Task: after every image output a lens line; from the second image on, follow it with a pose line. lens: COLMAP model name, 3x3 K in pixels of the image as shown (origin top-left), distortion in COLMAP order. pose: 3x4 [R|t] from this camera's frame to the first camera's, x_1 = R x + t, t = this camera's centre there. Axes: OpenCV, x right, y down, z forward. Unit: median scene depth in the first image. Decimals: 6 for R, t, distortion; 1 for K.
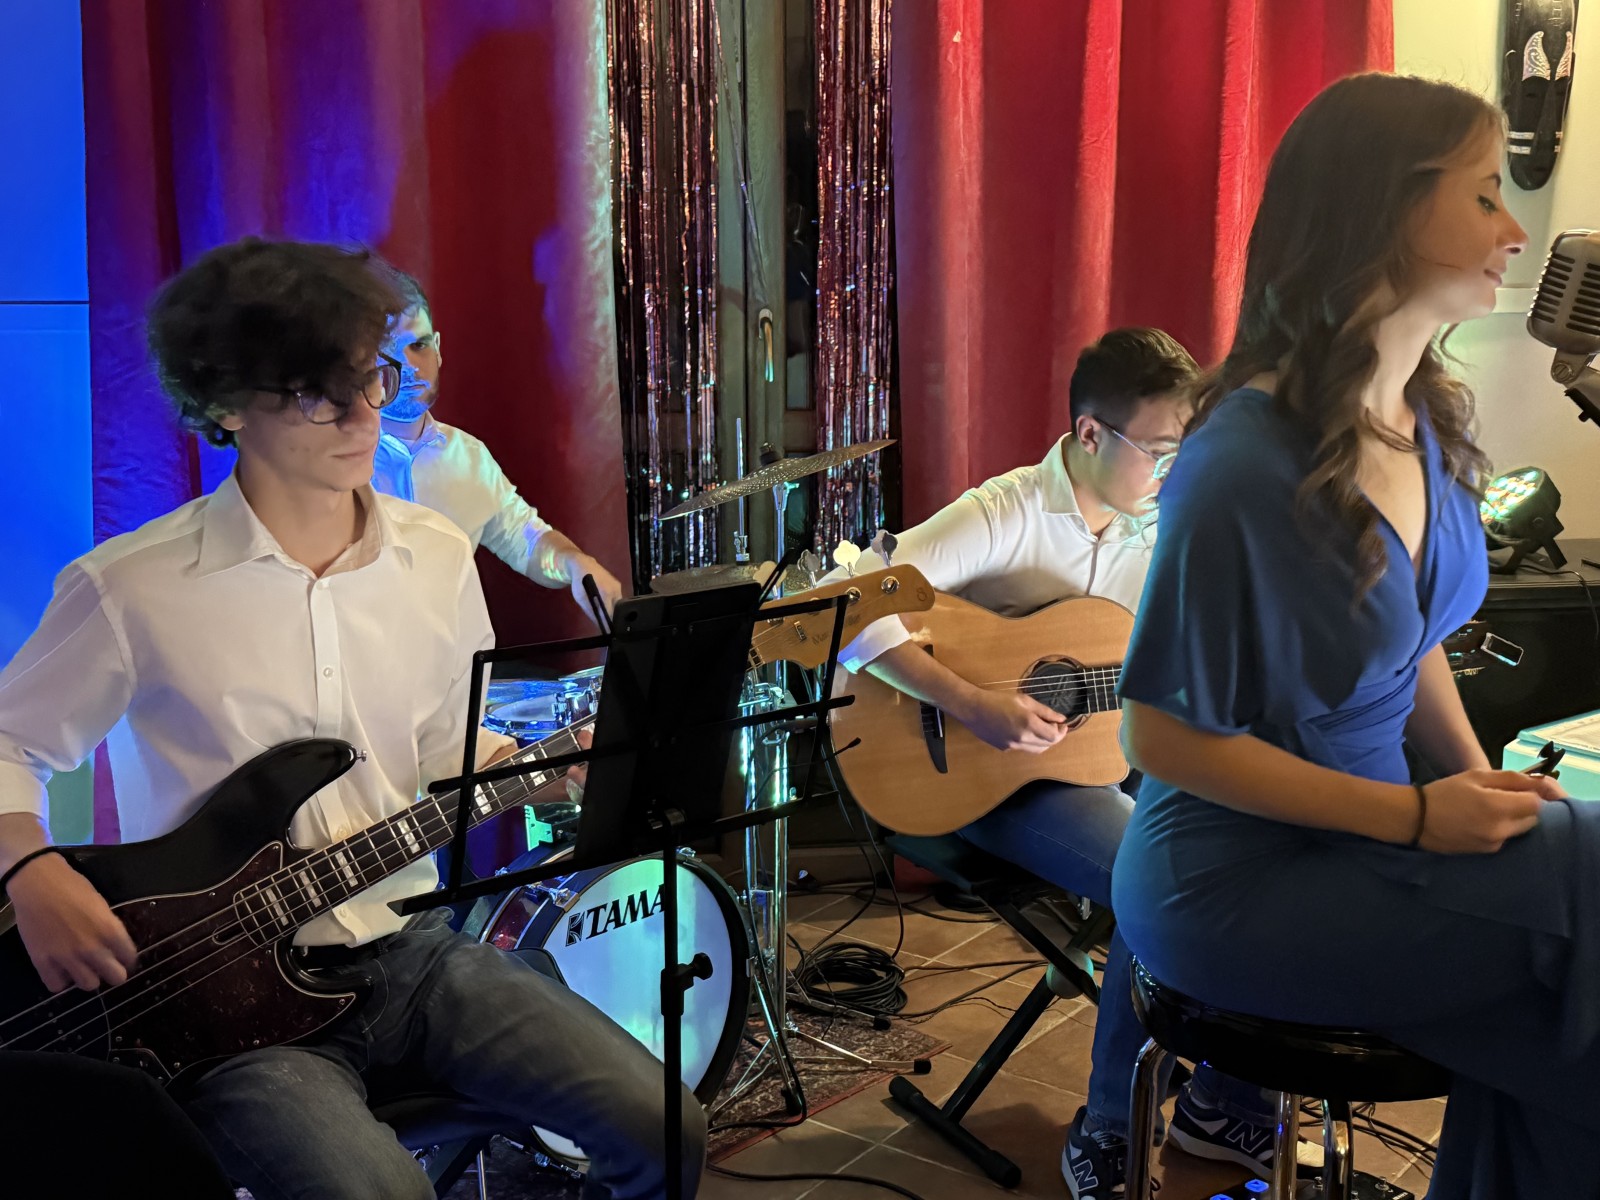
lens RADIAL K [[1916.8, 0, 811.7], [0, 1916.8, 604.3], [0, 0, 1]] dist [0.157825, 0.000000]
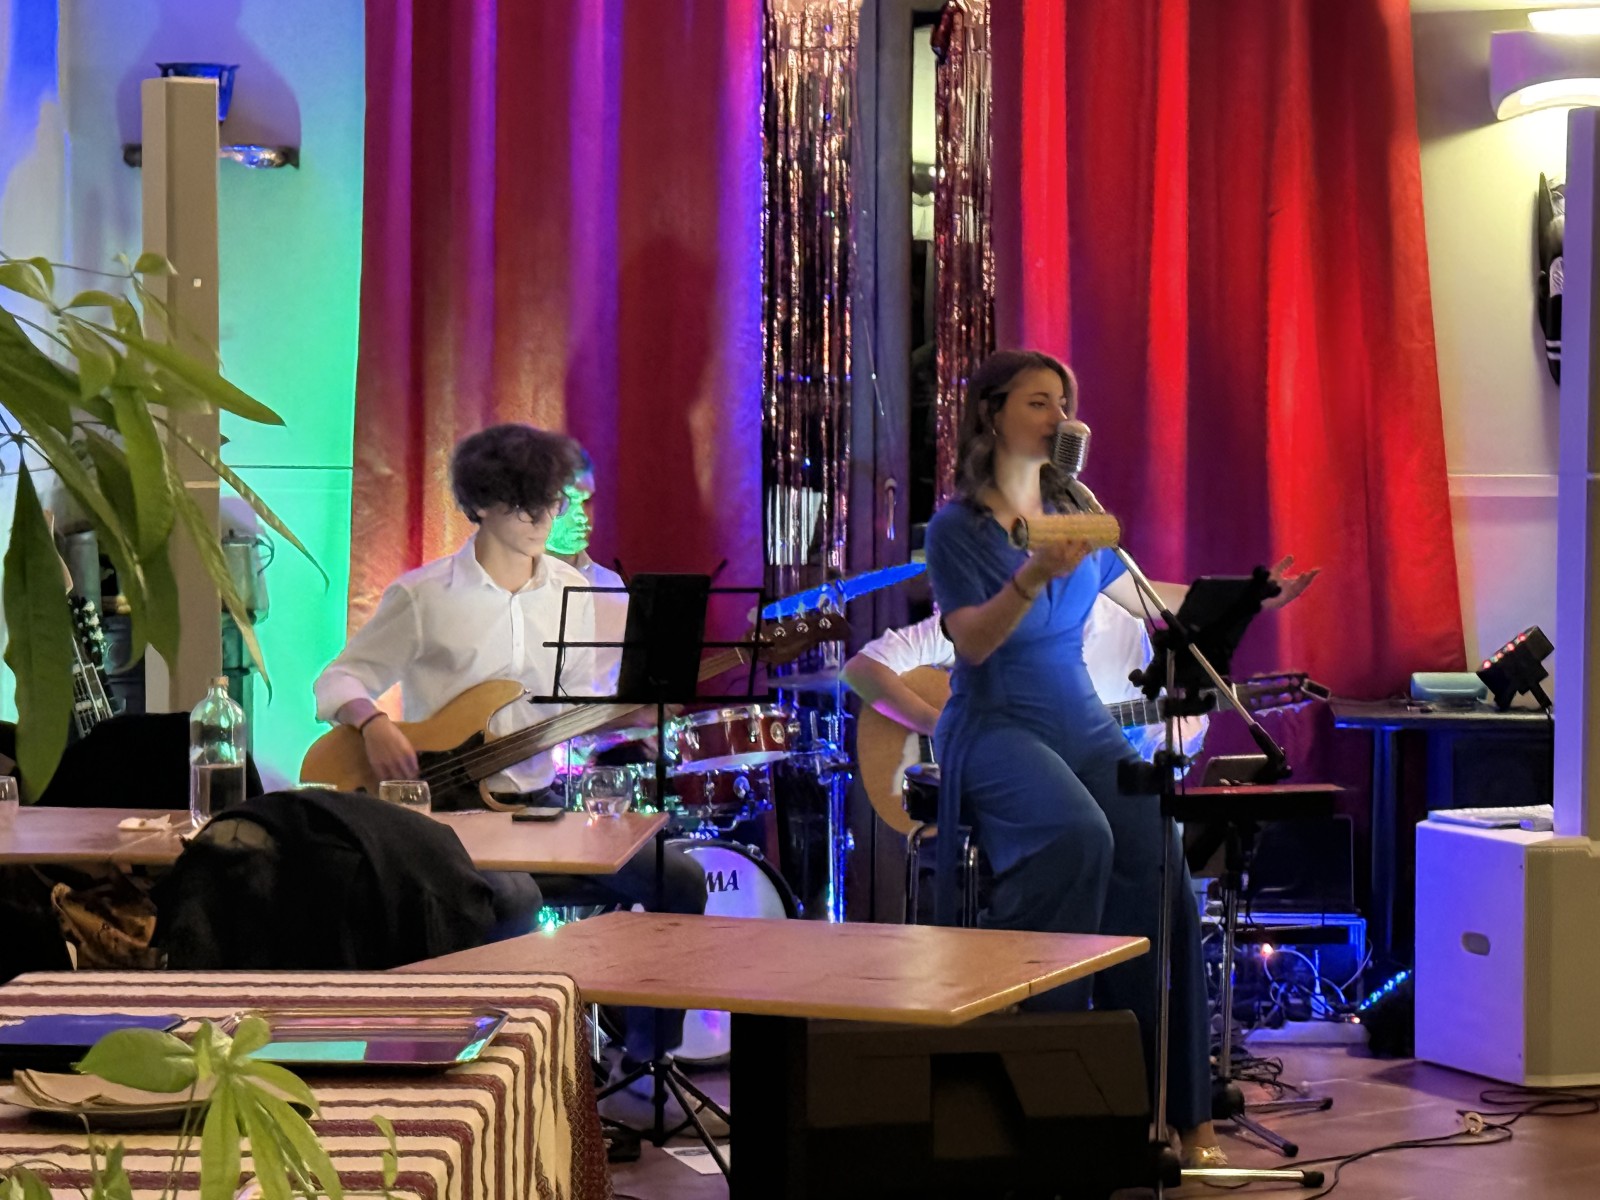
lens RADIAL K [[4788.6, 0, 799.9], [0, 4788.6, 602.0], [0, 0, 1]] dist [0.325146, 0.000000]
pose [[0.981968, 0.017998, -0.188186, 0.512080], [-0.045675, 0.988553, -0.143795, 0.371352], [0.183444, 0.149797, 0.971550, -1.985833]]
